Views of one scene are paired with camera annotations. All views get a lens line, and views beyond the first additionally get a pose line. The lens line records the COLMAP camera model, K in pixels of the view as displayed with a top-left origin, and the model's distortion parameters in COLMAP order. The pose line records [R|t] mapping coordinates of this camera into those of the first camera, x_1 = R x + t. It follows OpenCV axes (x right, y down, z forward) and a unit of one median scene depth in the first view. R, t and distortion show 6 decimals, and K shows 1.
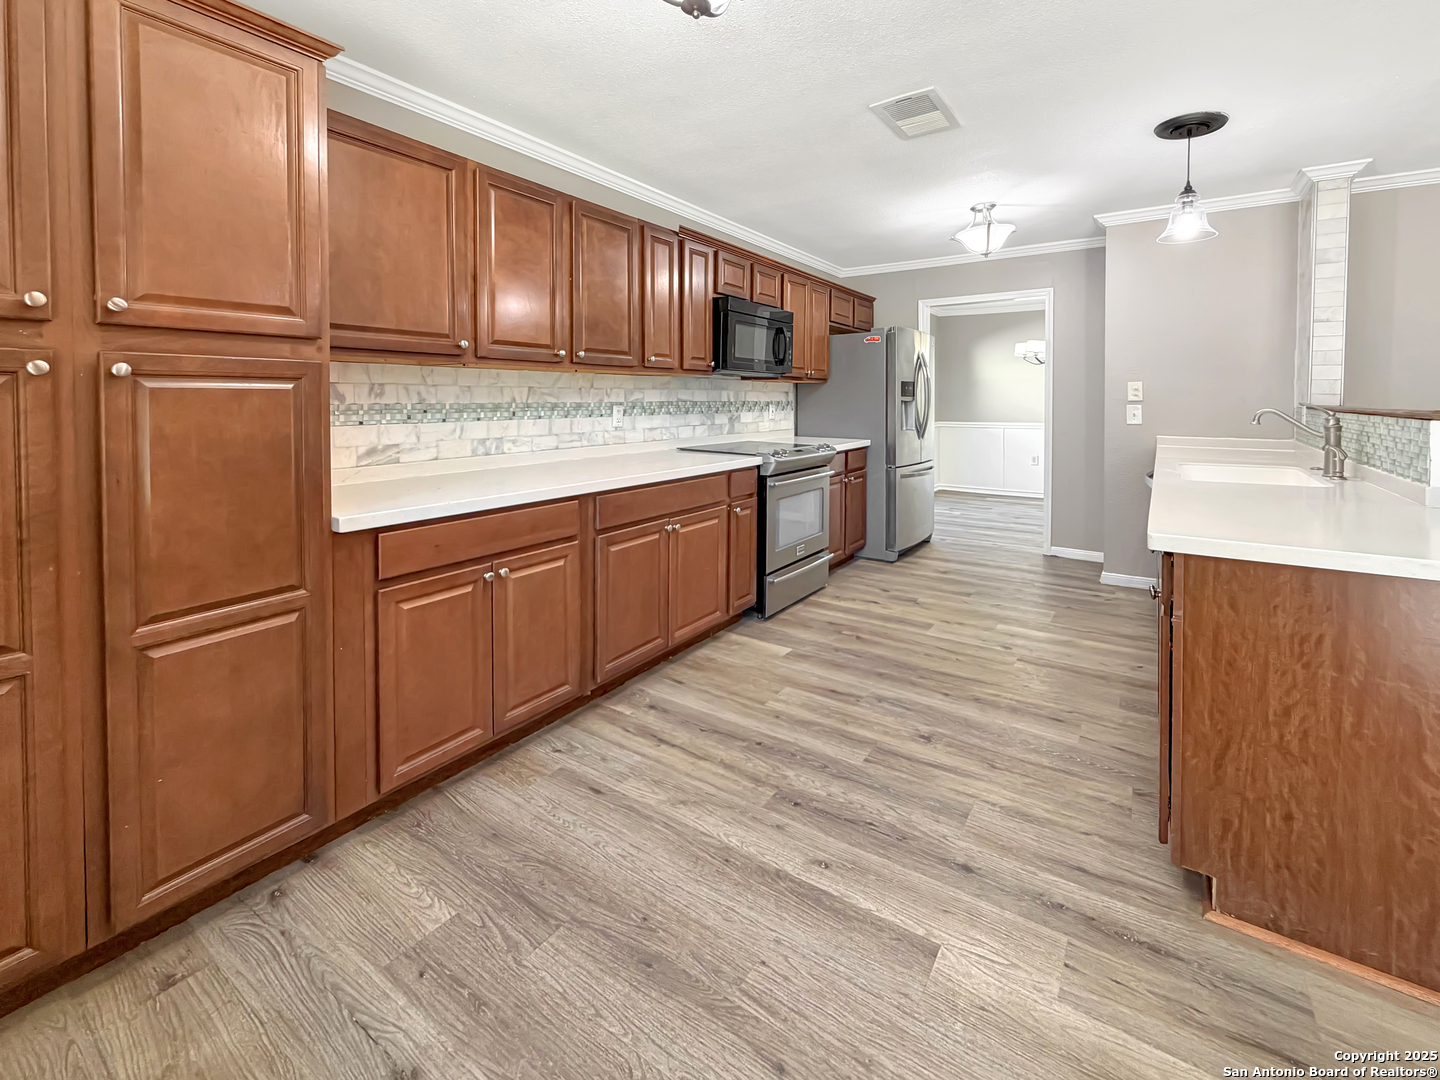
lens RADIAL K [[613.6, 0, 719.1], [0, 613.6, 412.6], [0, 0, 1]] dist [0.002649, 0.000038]
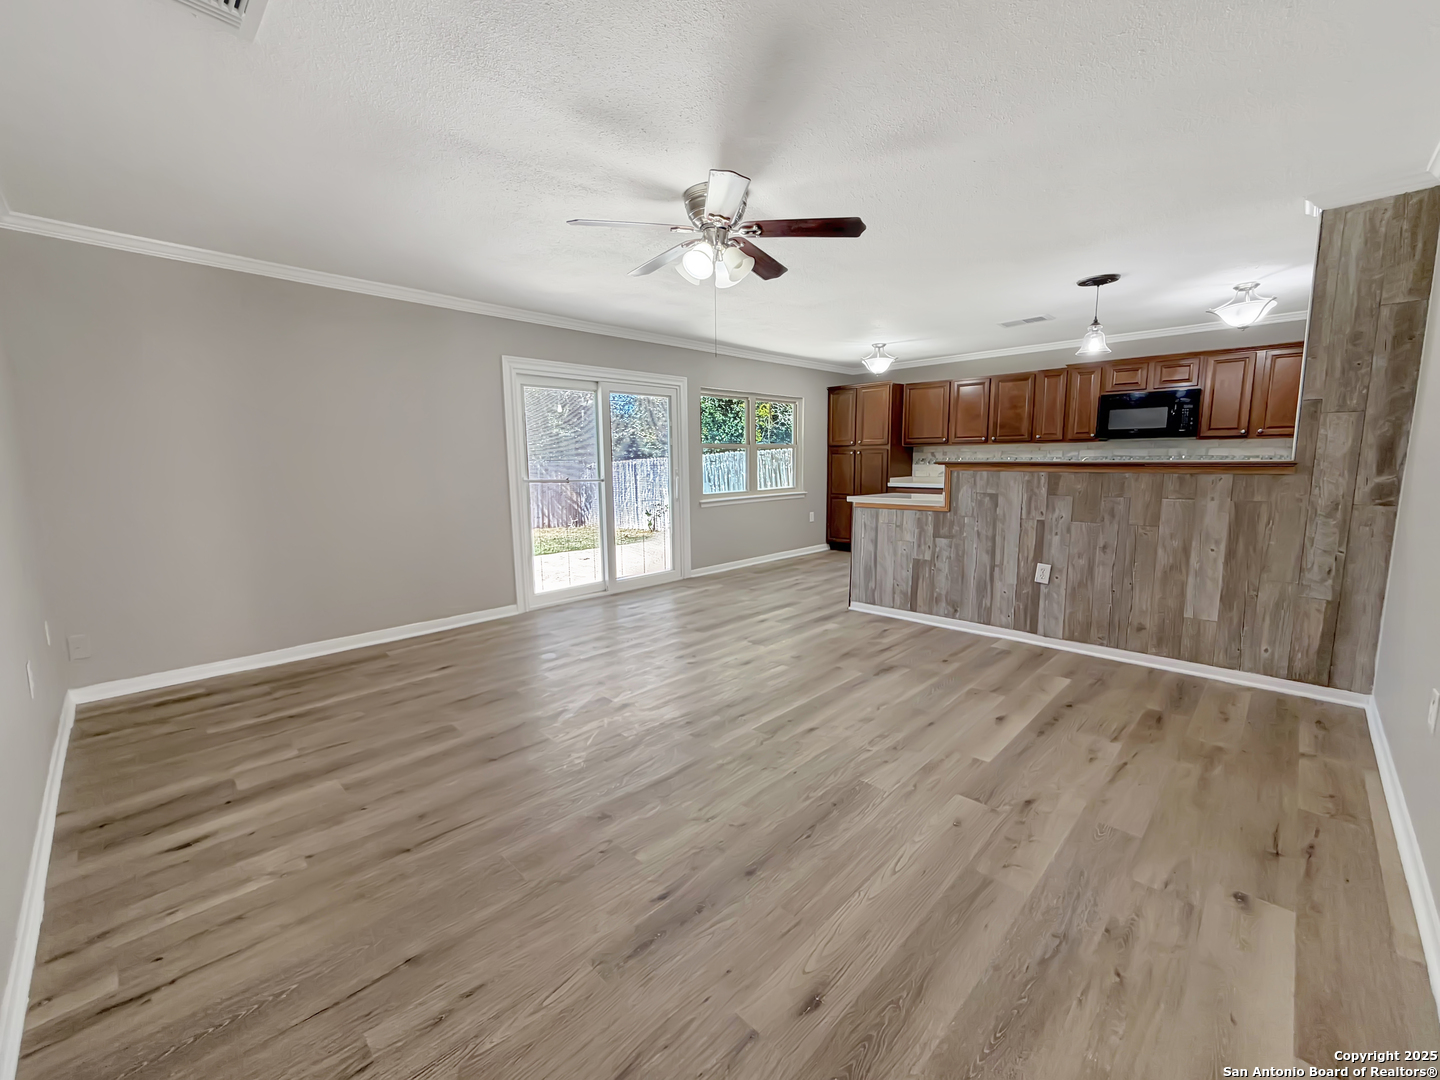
lens RADIAL K [[581.8, 0, 729.3], [0, 581.8, 539.8], [0, 0, 1]] dist [0.000128, 0.000938]
pose [[-0.141613, 0.136511, -0.980464, 2.024574], [-0.012607, 0.990117, 0.139676, -0.002334], [0.989842, 0.032141, -0.138492, 0.224592]]
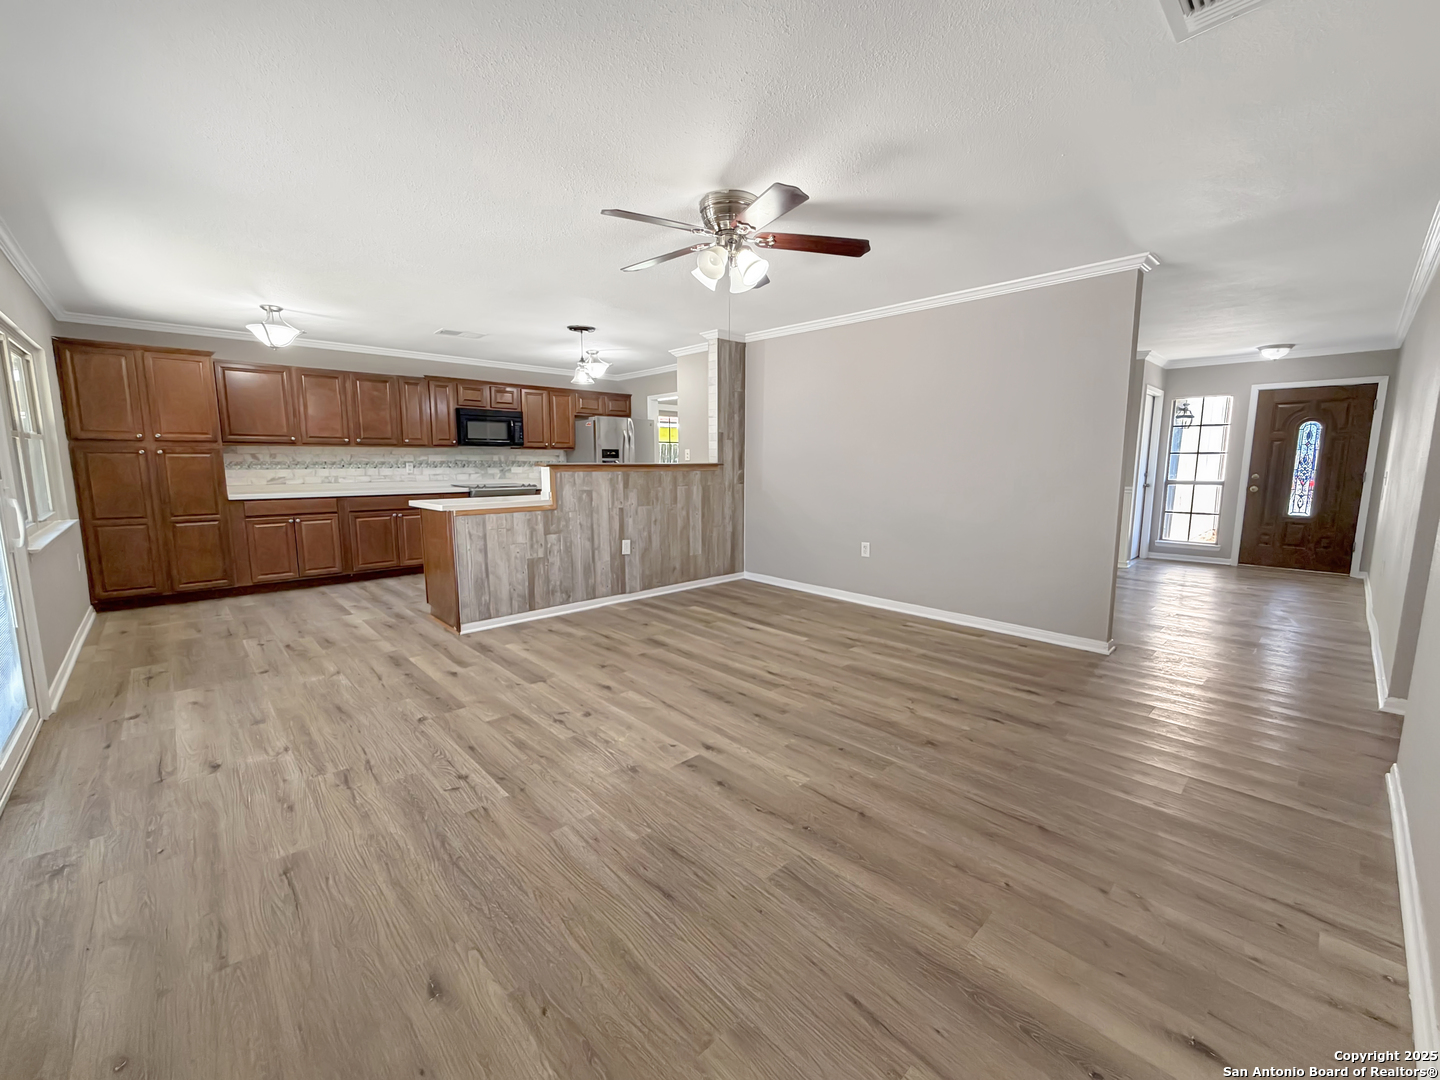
lens RADIAL K [[581.8, 0, 697.9], [0, 581.8, 536.9], [0, 0, 1]] dist [0.000128, 0.000938]
pose [[0.975322, 0.027647, -0.219049, 1.326370], [-0.003669, 0.994022, 0.109122, 0.021001], [0.220757, -0.105625, 0.969593, -0.789470]]
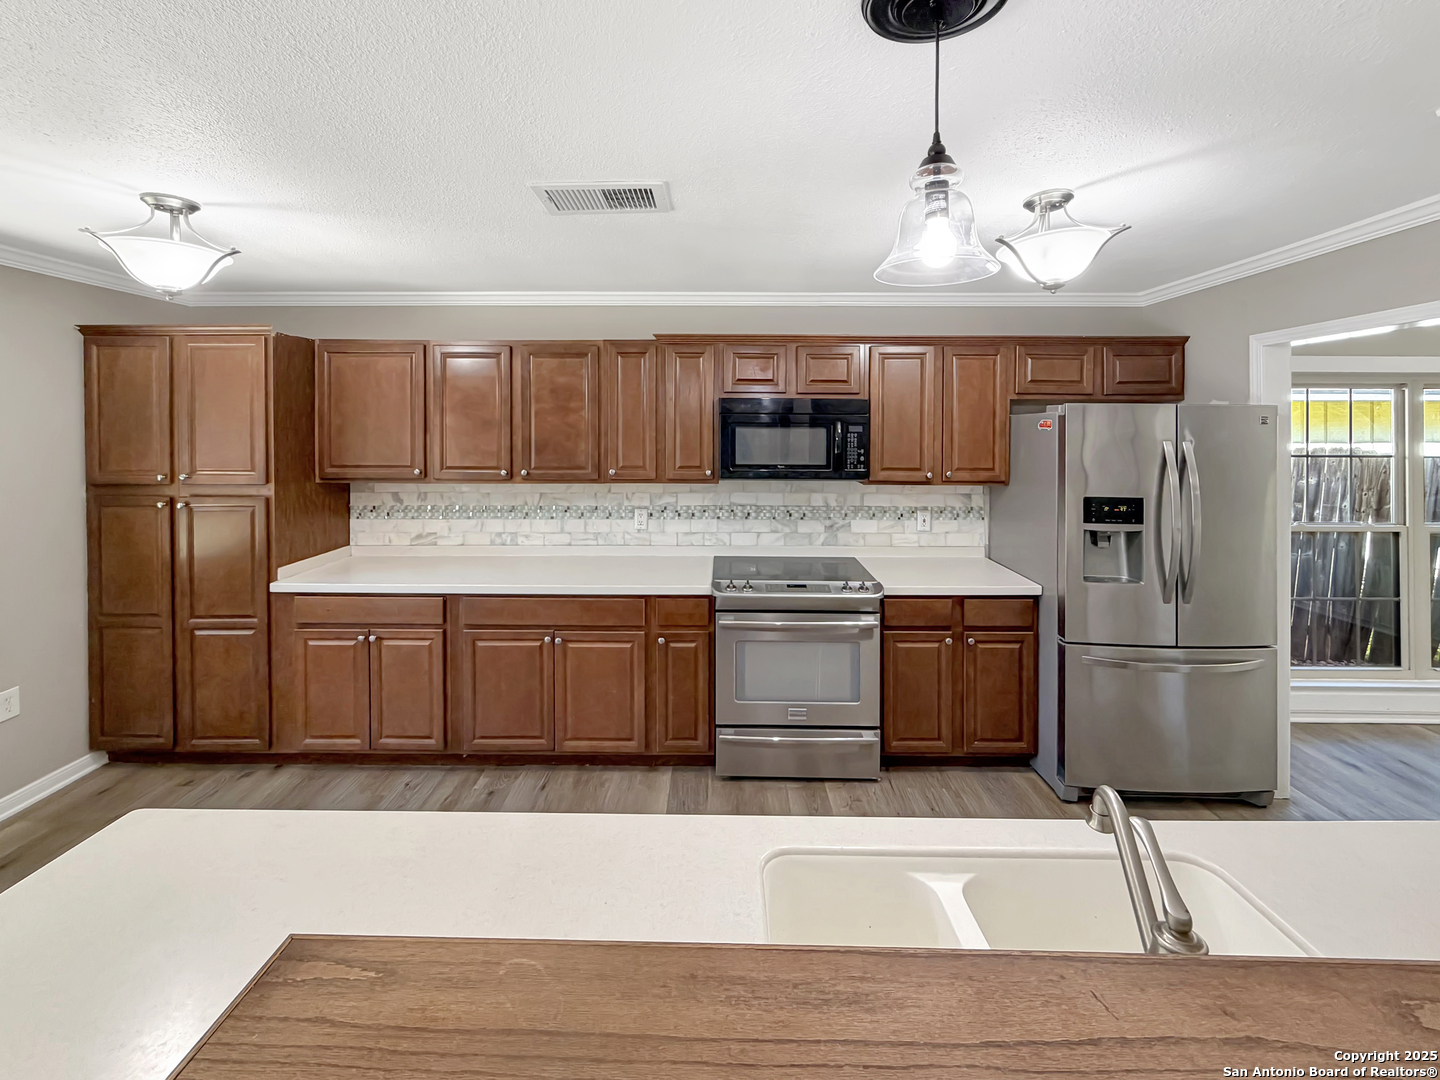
lens RADIAL K [[608.1, 0, 714.5], [0, 608.1, 436.9], [0, 0, 1]] dist [-0.001647, 0.000421]
pose [[0.573354, 0.004792, -0.819293, 0.820198], [-0.019754, 0.999773, -0.007977, -0.139508], [0.819069, 0.020758, 0.573319, 0.534732]]
